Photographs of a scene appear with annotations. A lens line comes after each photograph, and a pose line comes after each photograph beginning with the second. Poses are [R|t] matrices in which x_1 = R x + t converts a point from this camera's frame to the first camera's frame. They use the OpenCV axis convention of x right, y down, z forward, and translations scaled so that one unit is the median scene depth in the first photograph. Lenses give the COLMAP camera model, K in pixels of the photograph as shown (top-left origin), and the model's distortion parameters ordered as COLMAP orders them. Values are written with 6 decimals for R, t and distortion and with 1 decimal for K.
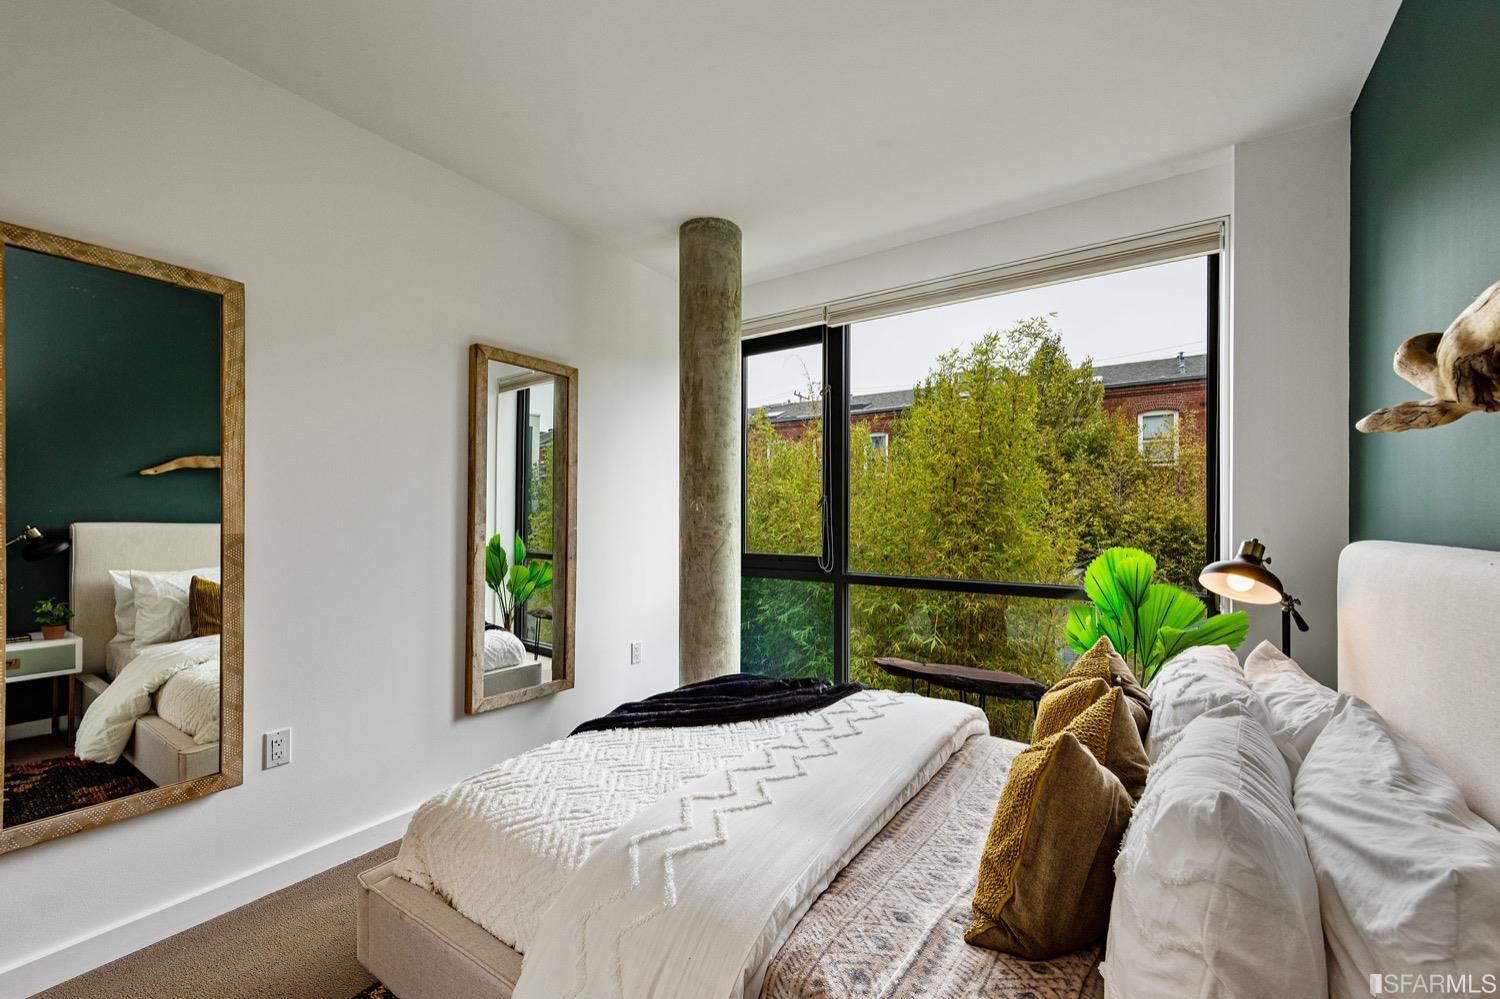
lens RADIAL K [[598.4, 0, 747.7], [0, 598.4, 516.2], [0, 0, 1]] dist [0.000442, -0.000018]
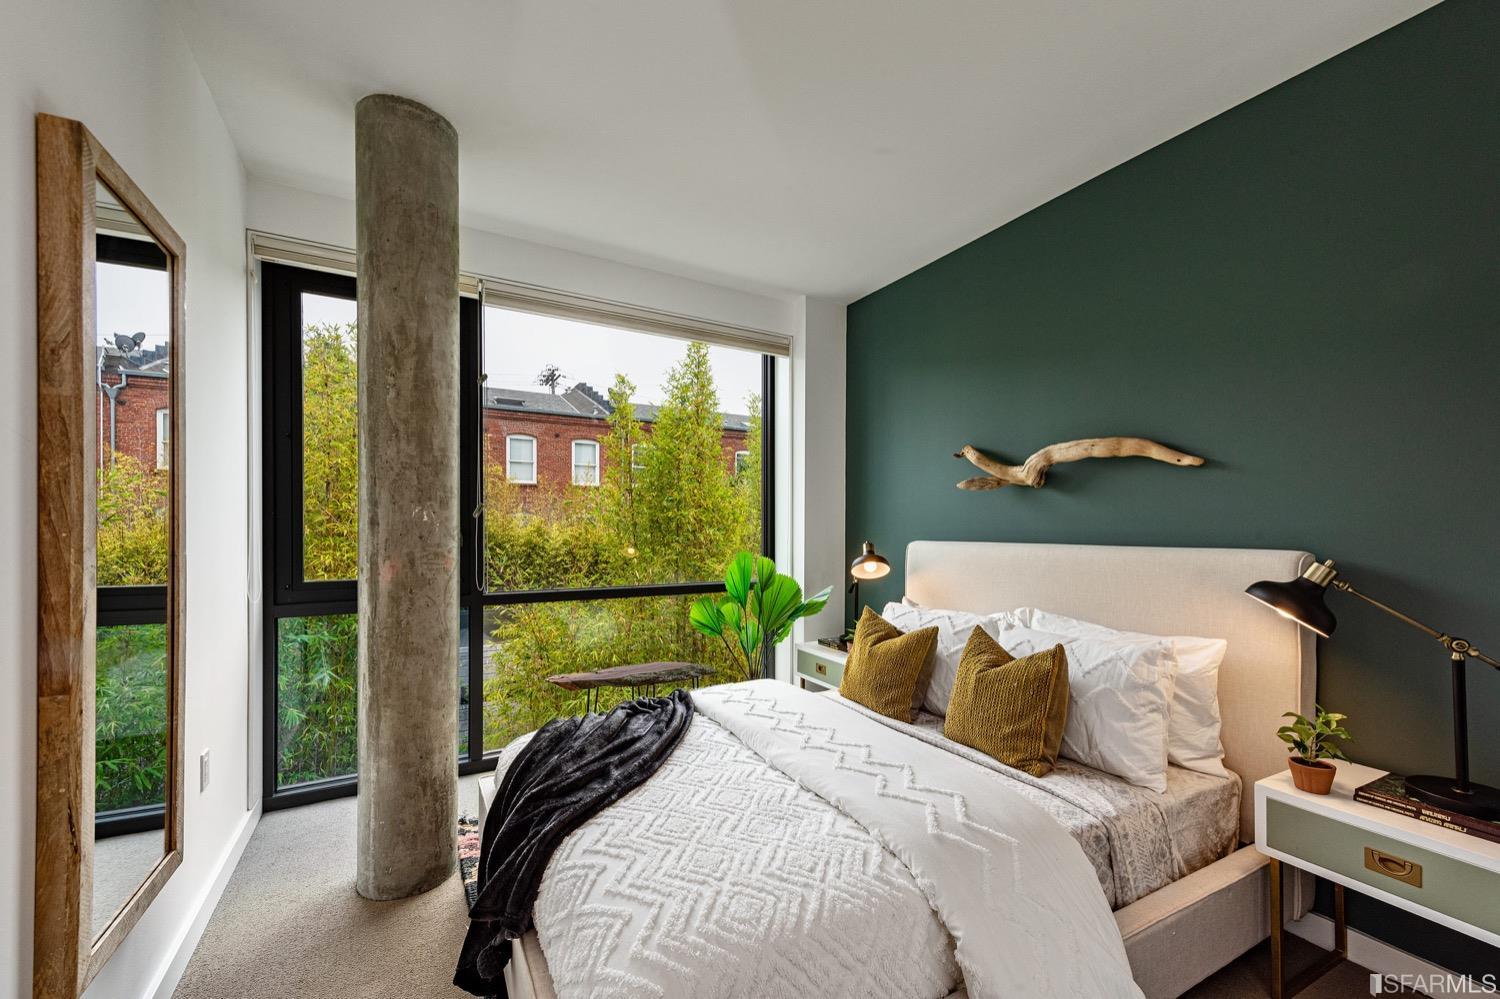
lens RADIAL K [[592.2, 0, 752.5], [0, 592.2, 530.5], [0, 0, 1]] dist [0.000485, -0.000056]
pose [[0.444148, -0.005187, 0.895939, -0.539449], [-0.002299, 0.999973, 0.006929, -0.003629], [-0.895951, -0.005138, 0.444124, 0.341415]]
